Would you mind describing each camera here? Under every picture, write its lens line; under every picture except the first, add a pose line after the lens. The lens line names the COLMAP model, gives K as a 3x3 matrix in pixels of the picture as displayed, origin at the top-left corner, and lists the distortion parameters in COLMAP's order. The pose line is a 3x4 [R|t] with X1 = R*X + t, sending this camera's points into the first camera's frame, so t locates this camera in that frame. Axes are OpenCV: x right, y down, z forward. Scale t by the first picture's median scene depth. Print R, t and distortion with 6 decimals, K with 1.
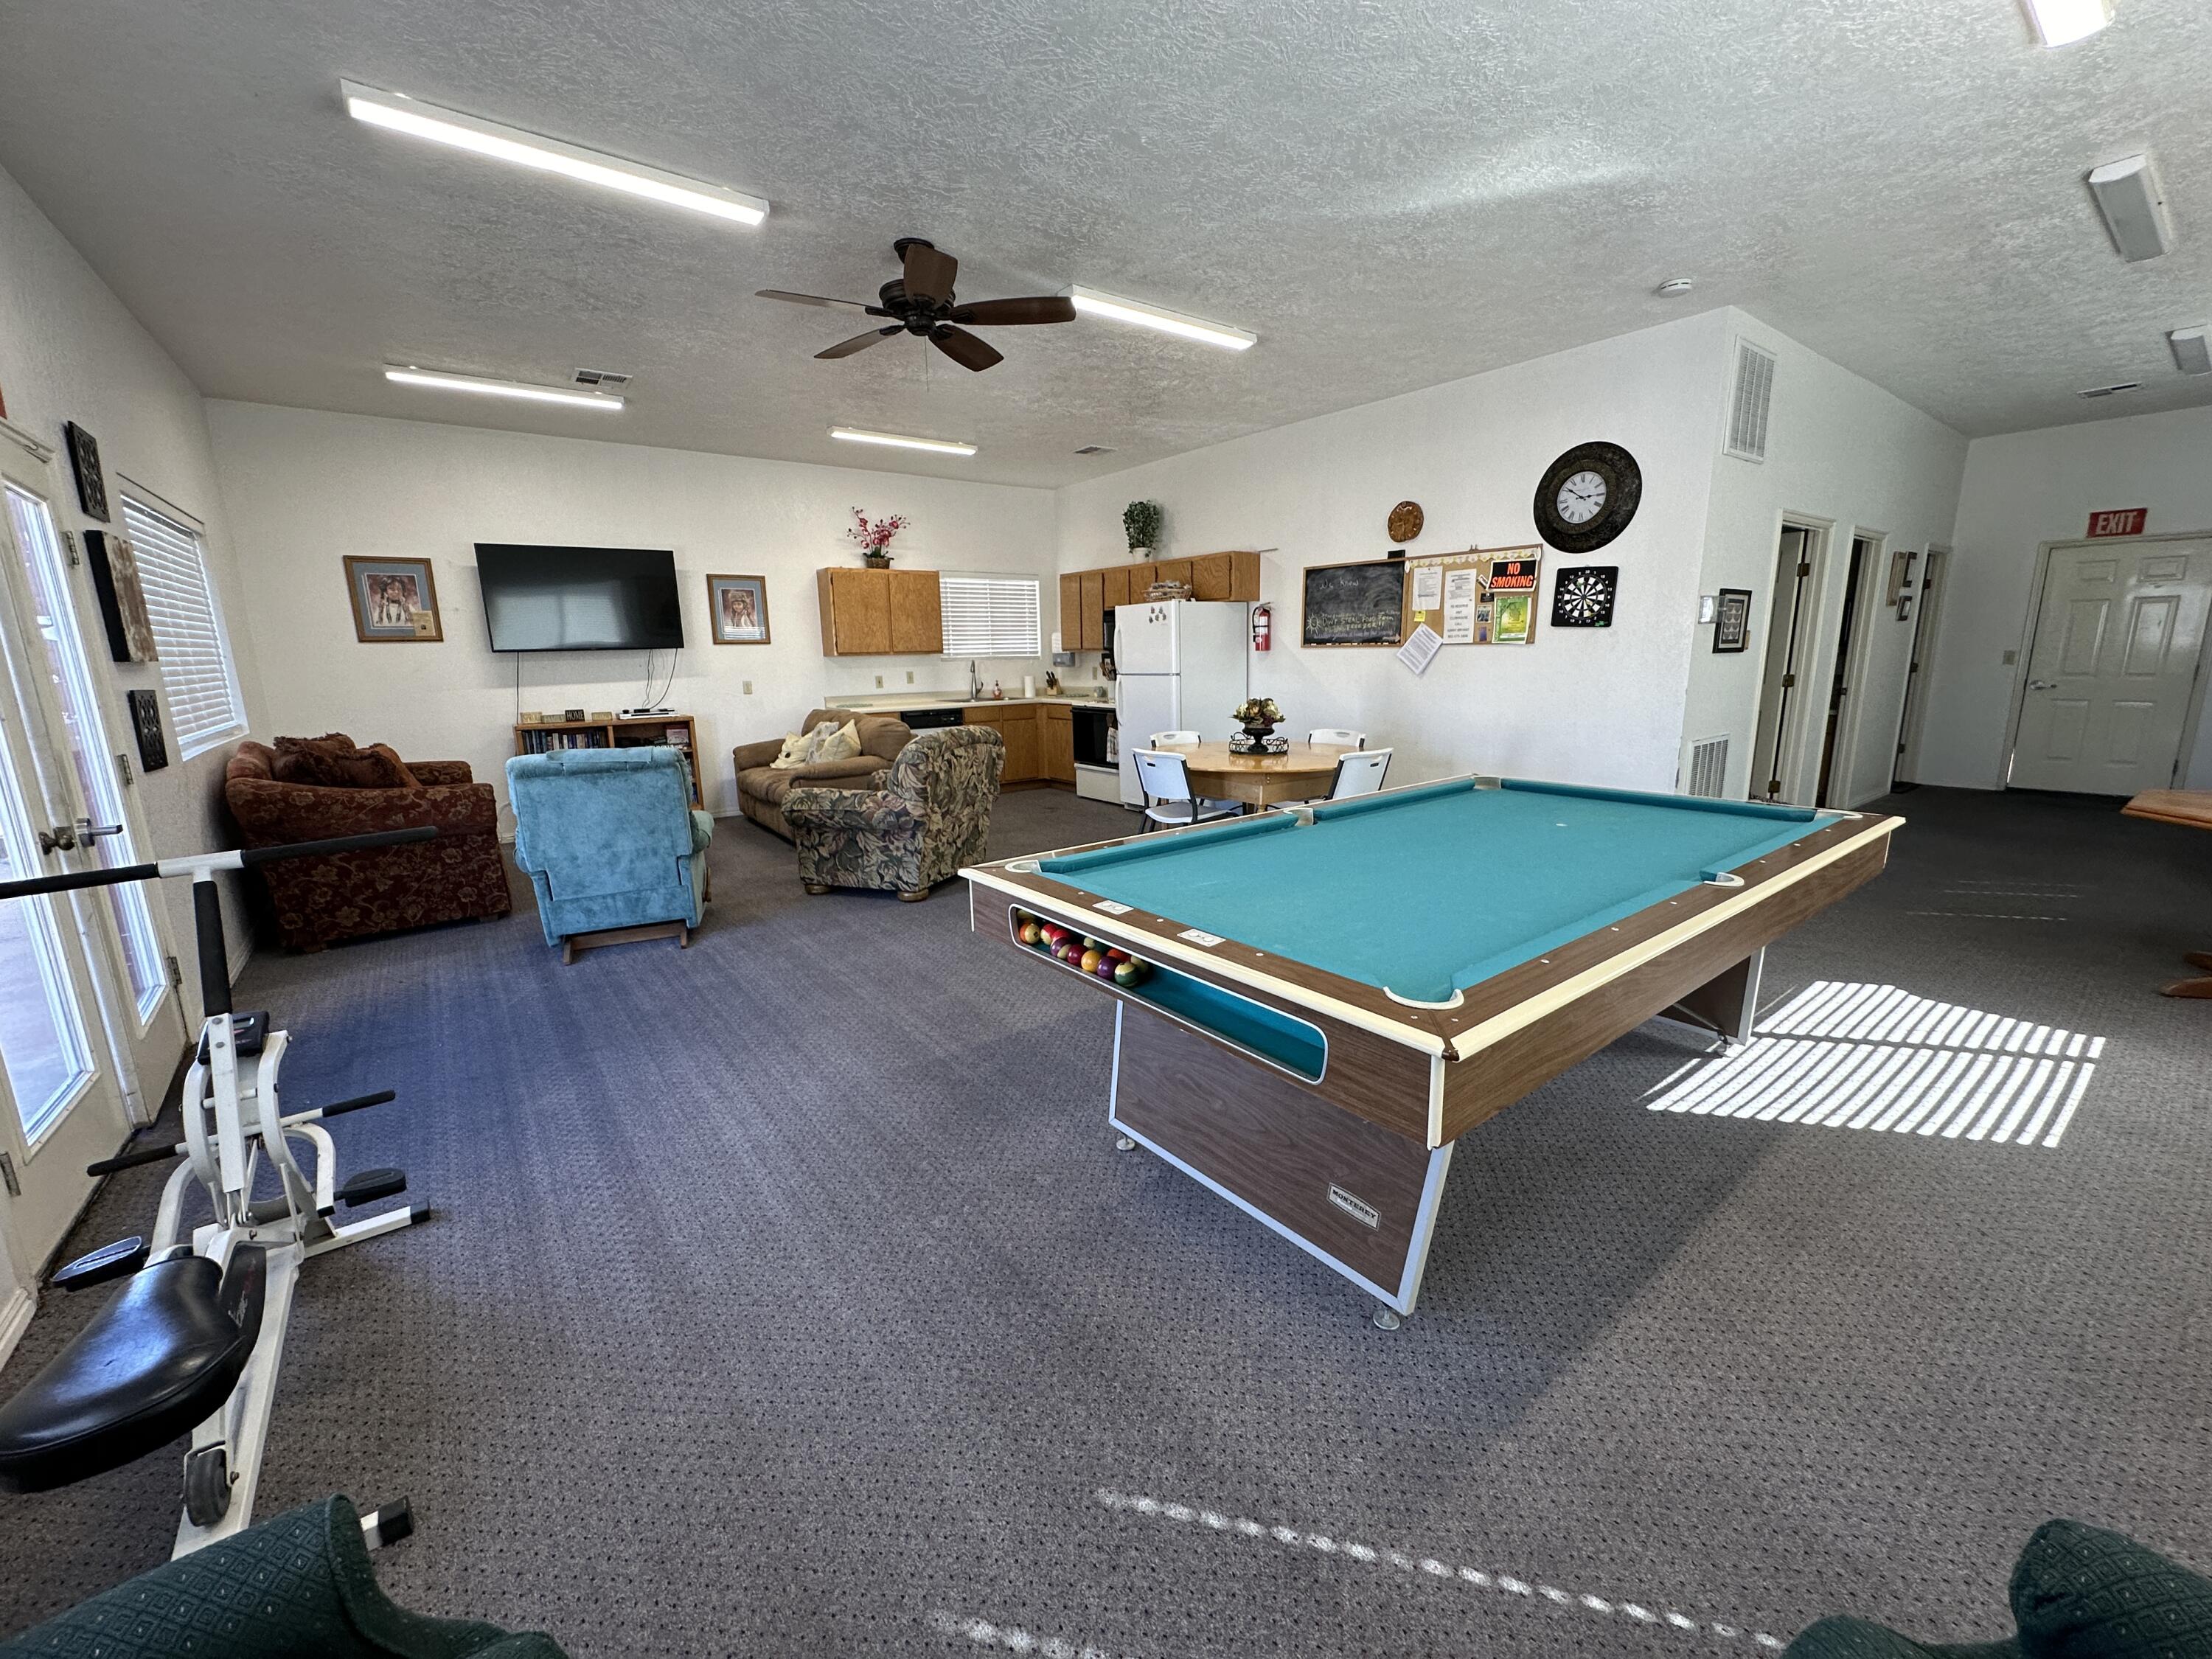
lens RADIAL K [[885.9, 0, 1102.7], [0, 885.9, 829.8], [0, 0, 1]] dist [0.003980, 0.000177]
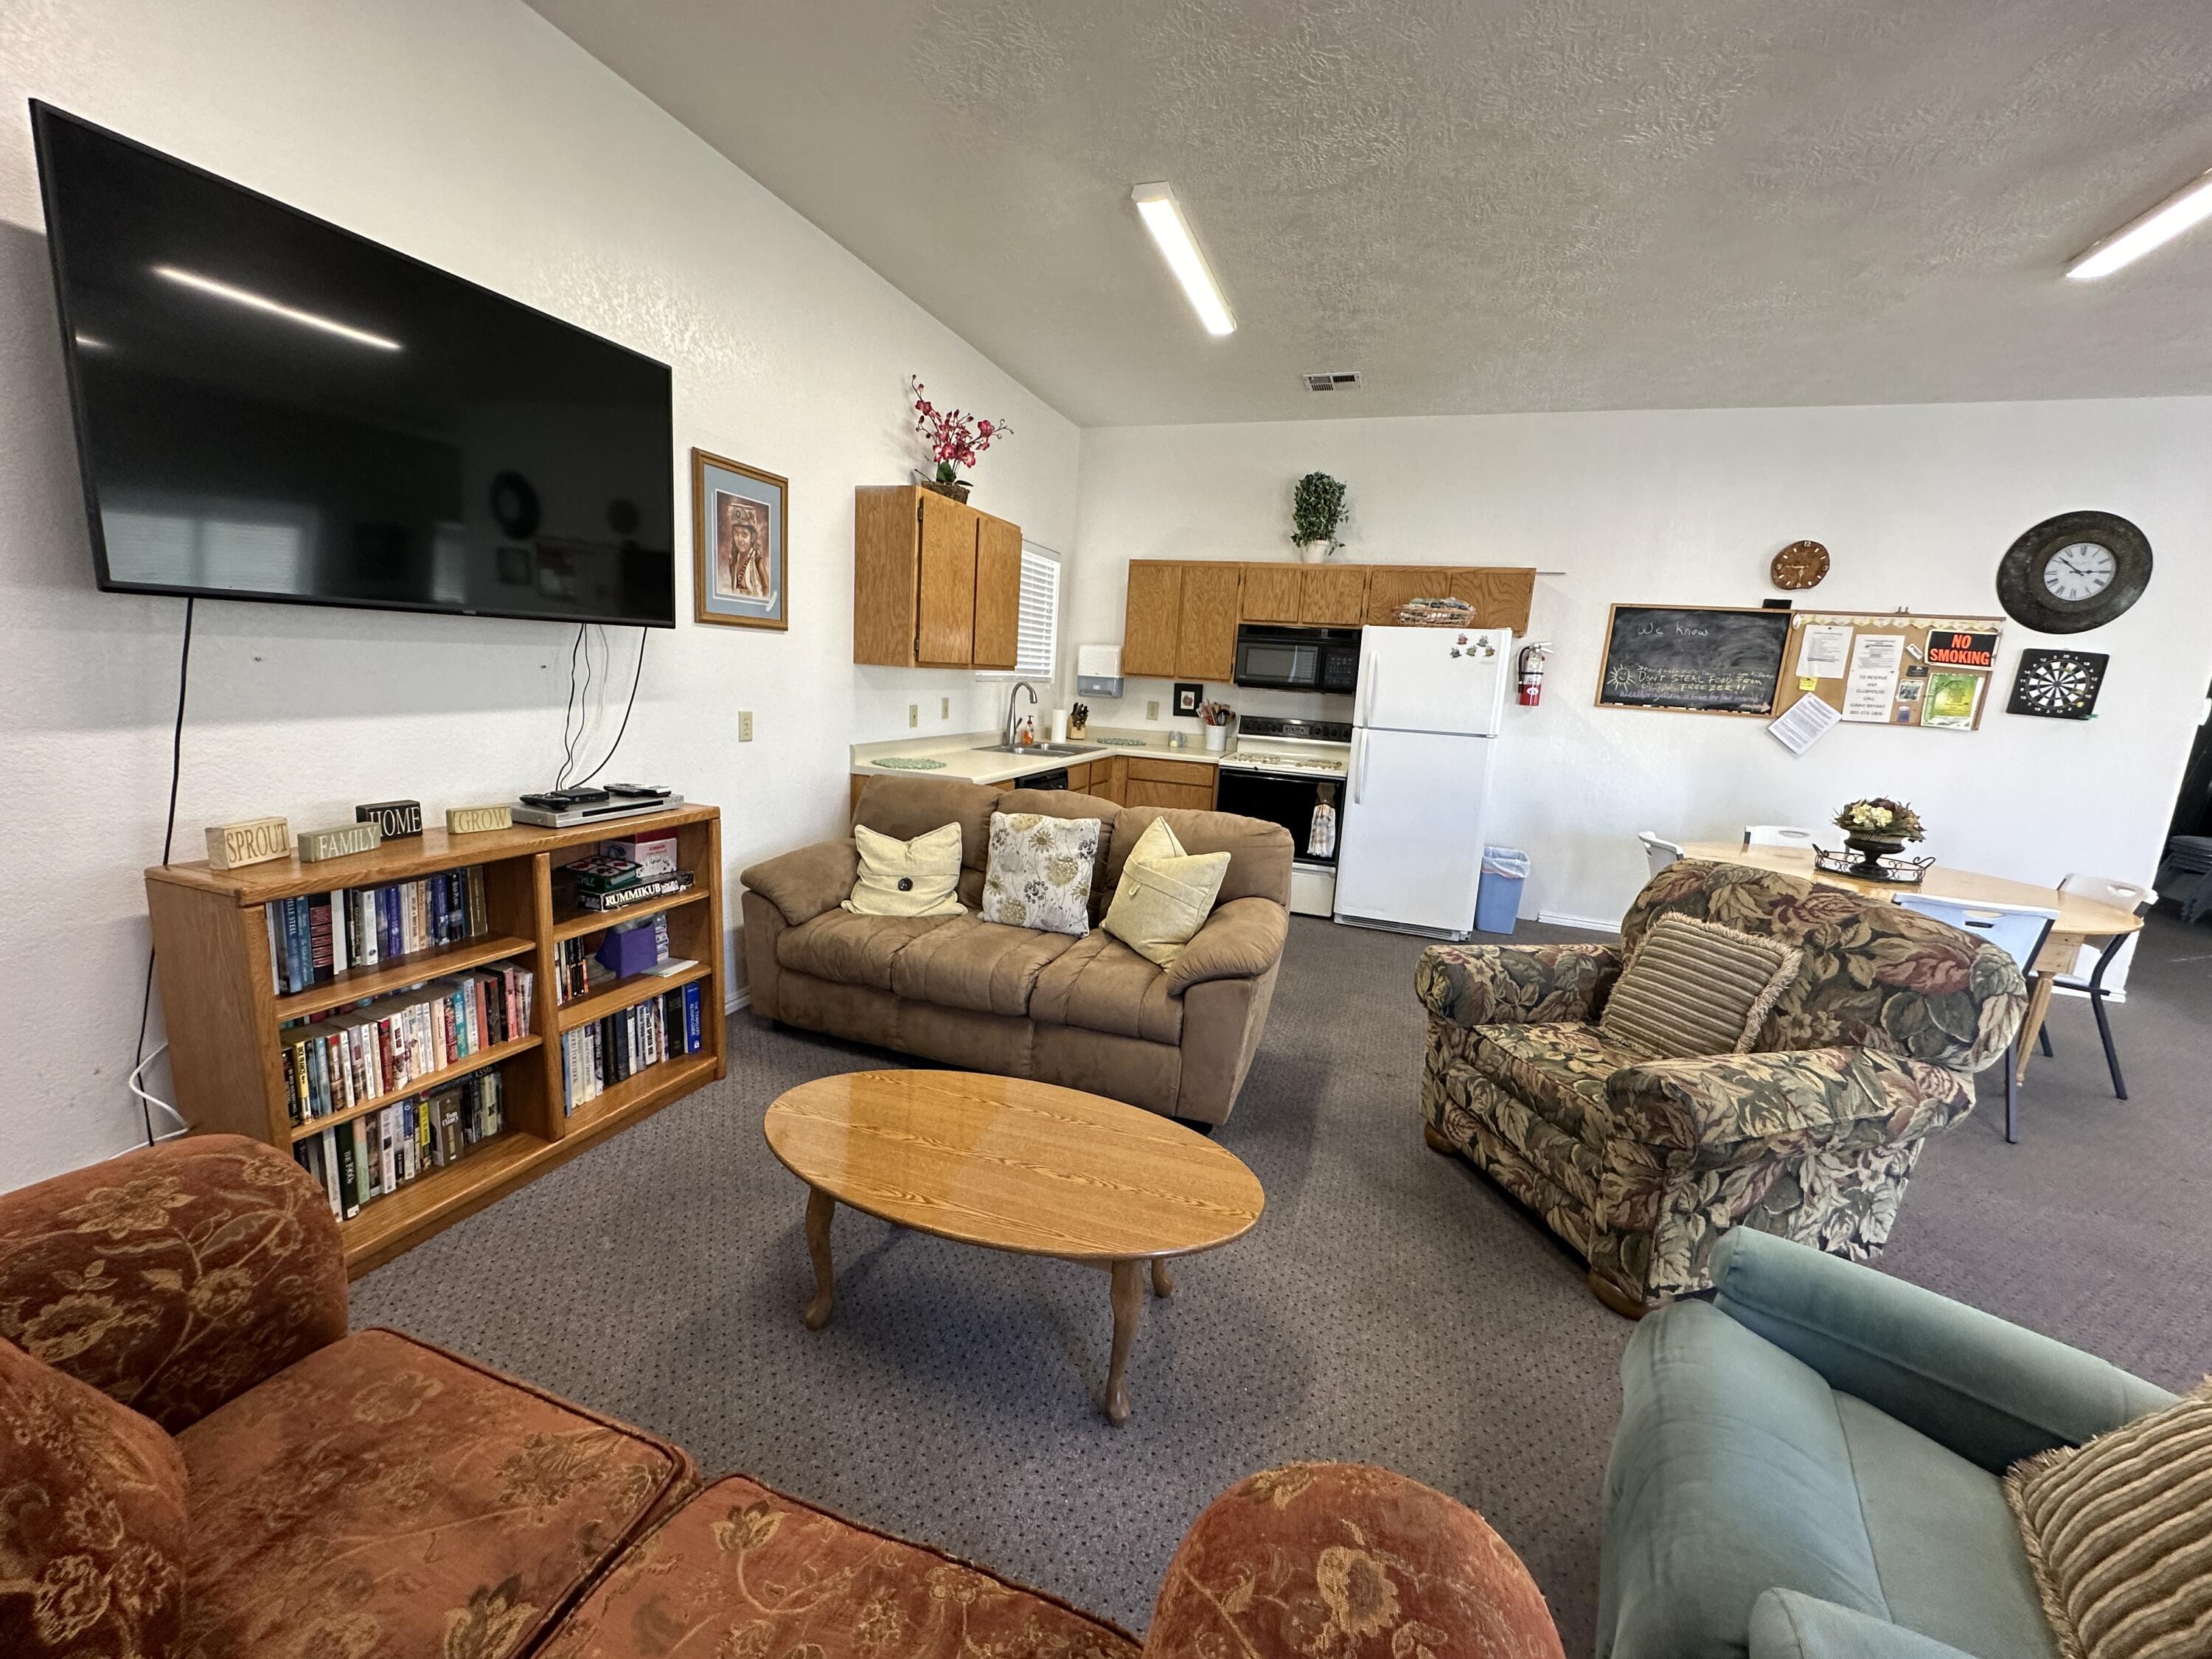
lens RADIAL K [[885.9, 0, 1104.8], [0, 885.9, 826.2], [0, 0, 1]] dist [0.003980, 0.000177]
pose [[0.827061, -0.029903, 0.561316, -0.654856], [0.036393, 0.999337, -0.000384, -0.137091], [-0.560933, 0.020746, 0.827602, 0.707643]]
